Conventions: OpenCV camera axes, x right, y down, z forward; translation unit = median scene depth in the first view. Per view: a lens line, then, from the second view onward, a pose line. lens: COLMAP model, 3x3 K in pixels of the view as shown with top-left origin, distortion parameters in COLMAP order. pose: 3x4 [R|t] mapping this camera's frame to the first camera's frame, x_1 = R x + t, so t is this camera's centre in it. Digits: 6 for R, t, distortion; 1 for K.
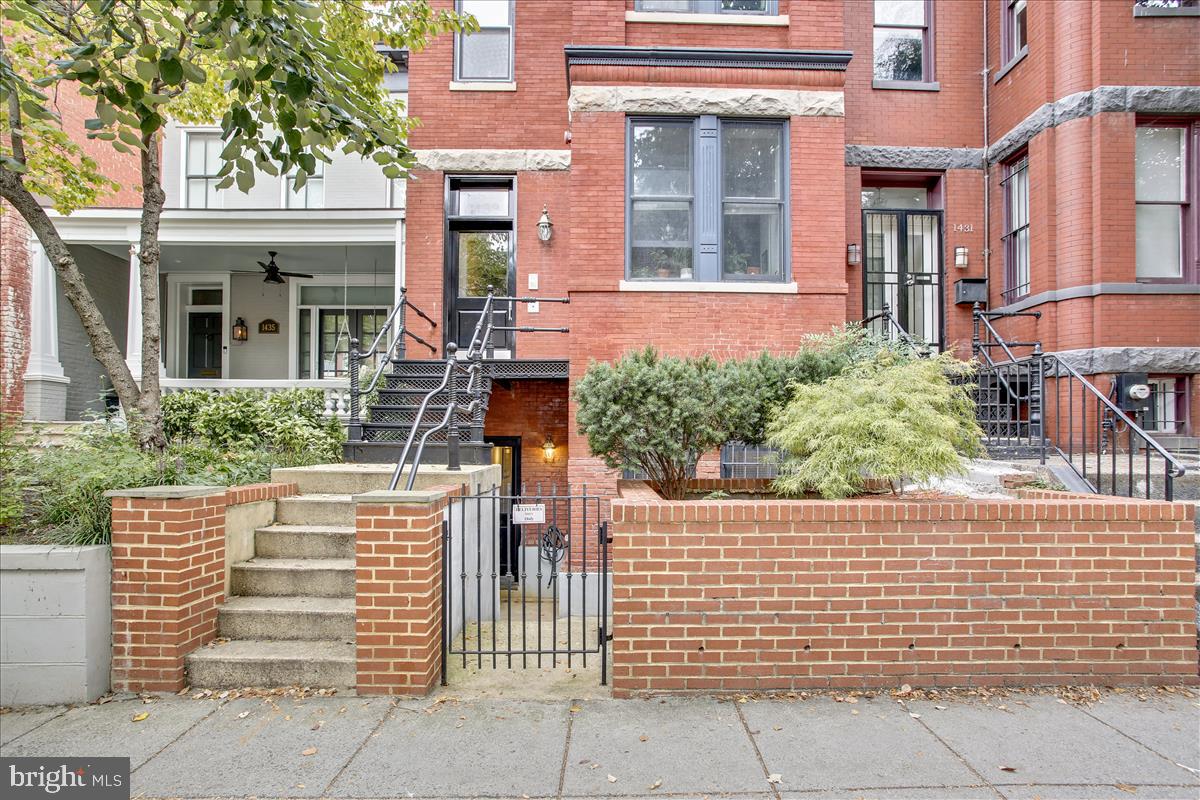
lens RADIAL K [[587.4, 0, 602.0], [0, 587.4, 392.4], [0, 0, 1]] dist [-0.054250, 0.030370]
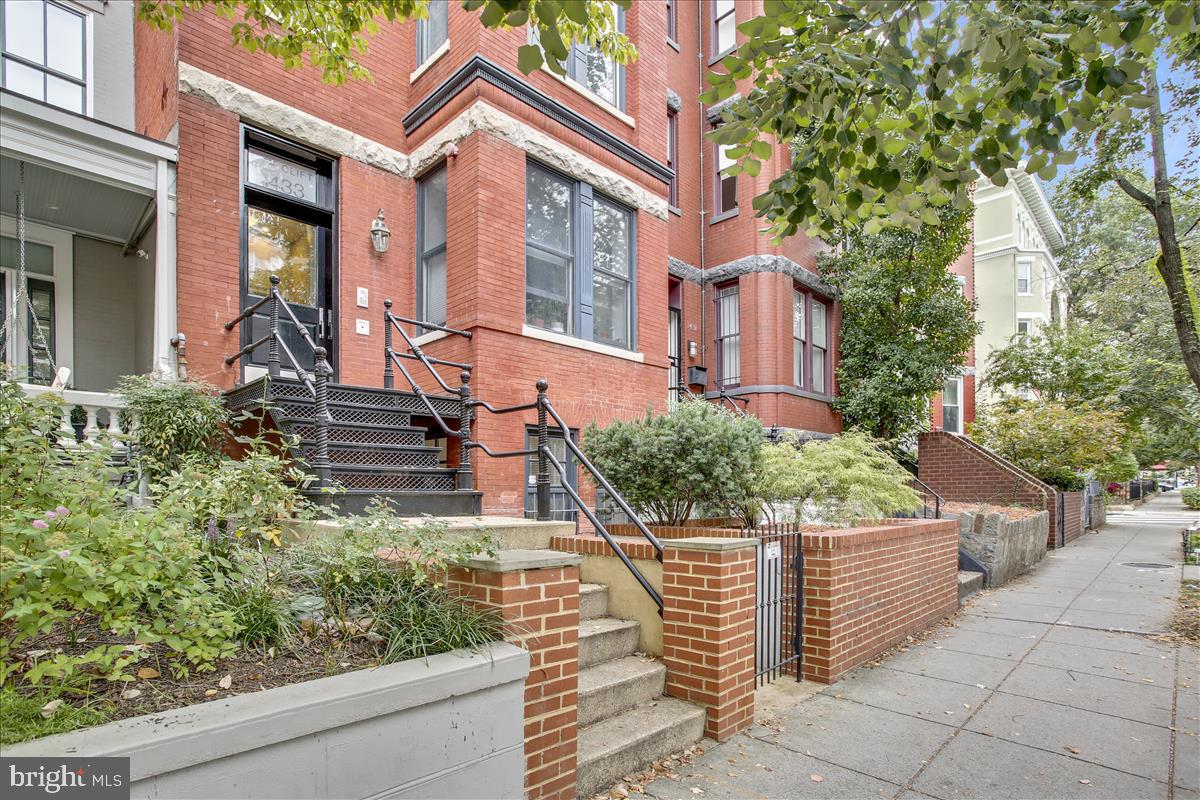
lens RADIAL K [[609.4, 0, 601.3], [0, 609.4, 447.5], [0, 0, 1]] dist [-0.055094, 0.035025]
pose [[0.710046, 0.045384, 0.702691, -0.555082], [-0.054918, 0.998450, -0.008993, 0.014937], [-0.702011, -0.032205, 0.711438, 0.175603]]
